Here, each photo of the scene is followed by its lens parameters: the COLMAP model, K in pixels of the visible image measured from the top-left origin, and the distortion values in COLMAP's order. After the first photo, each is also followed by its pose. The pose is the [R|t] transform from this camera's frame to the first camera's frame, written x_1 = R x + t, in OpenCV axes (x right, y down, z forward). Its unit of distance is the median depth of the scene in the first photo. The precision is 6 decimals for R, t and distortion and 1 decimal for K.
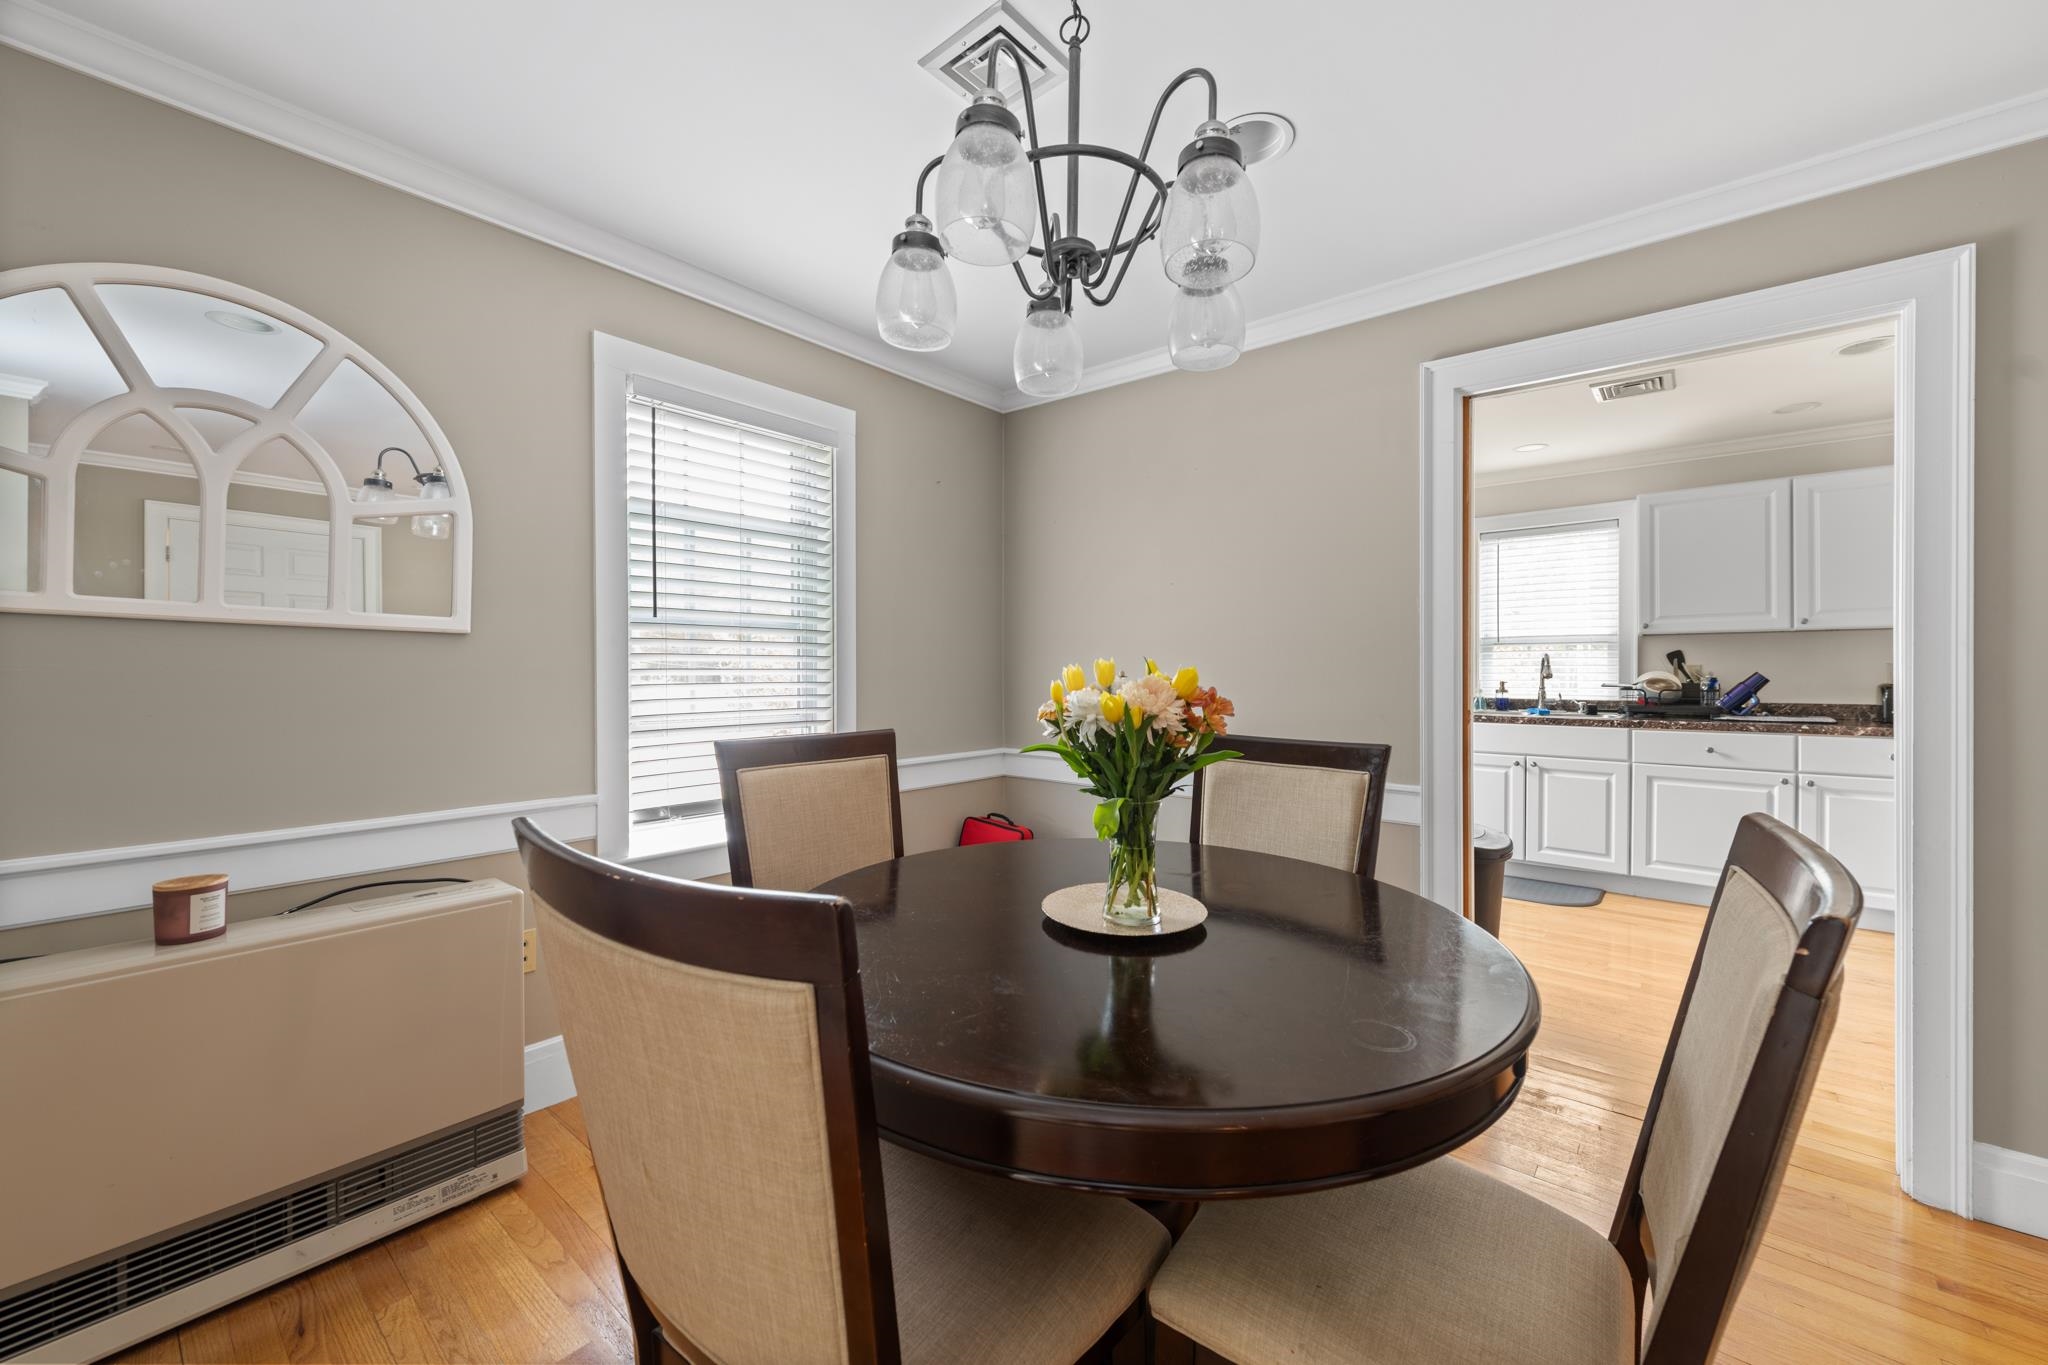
lens RADIAL K [[805.8, 0, 1024.0], [0, 805.8, 682.5], [0, 0, 1]] dist [0.005361, 0.000037]
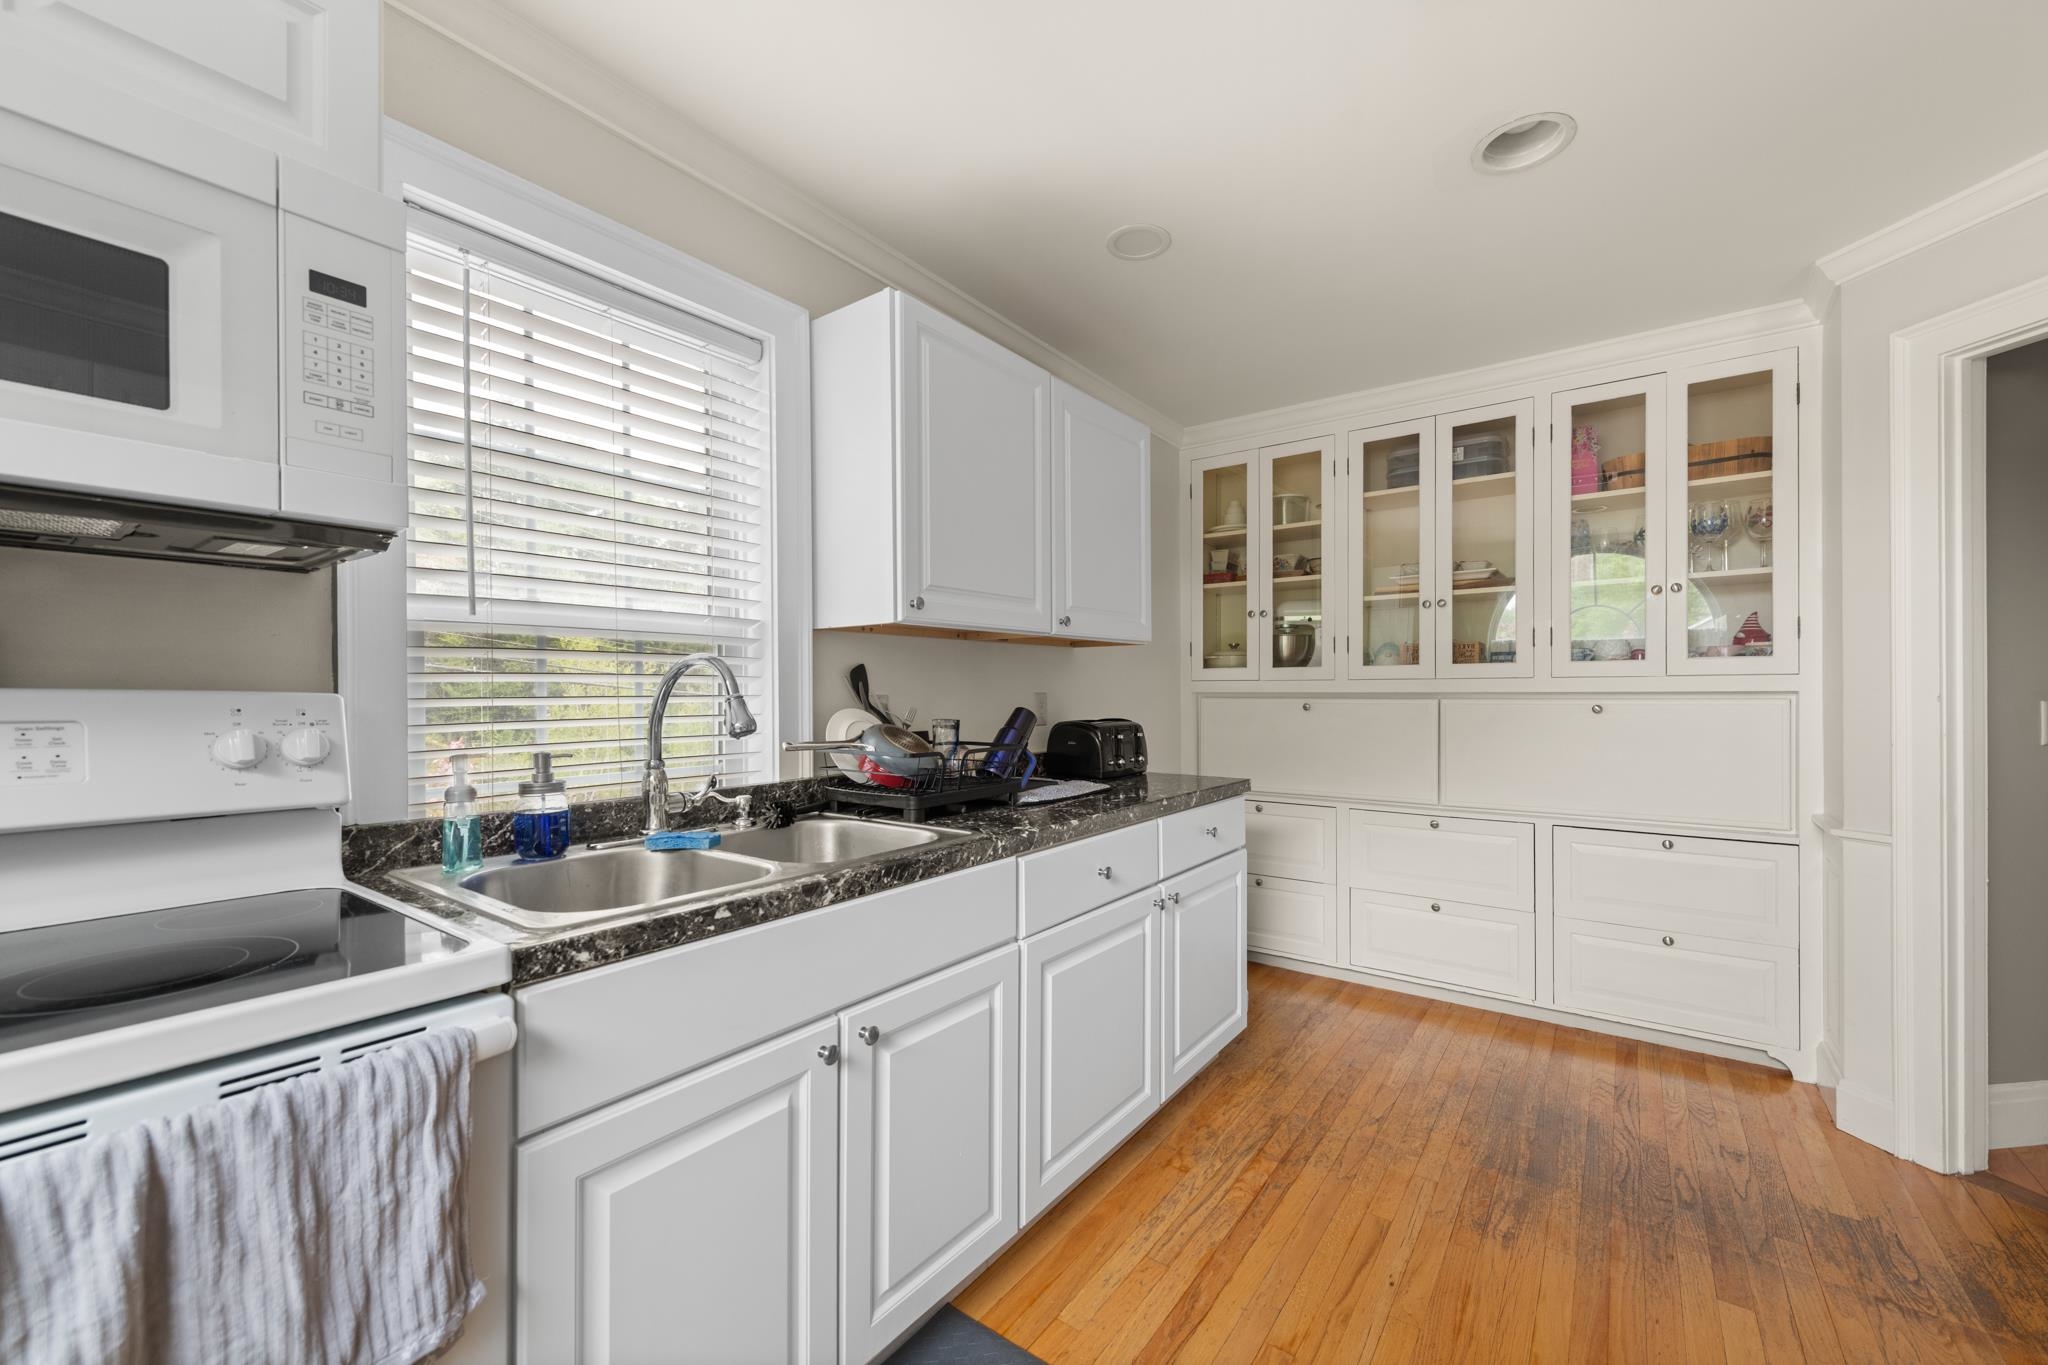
lens RADIAL K [[805.8, 0, 1024.0], [0, 805.8, 682.5], [0, 0, 1]] dist [0.005361, 0.000037]
pose [[-0.063350, 0.008334, 0.997957, 0.334066], [0.017716, 0.999817, -0.007225, -0.024035], [-0.997834, 0.017222, -0.063486, 0.960735]]
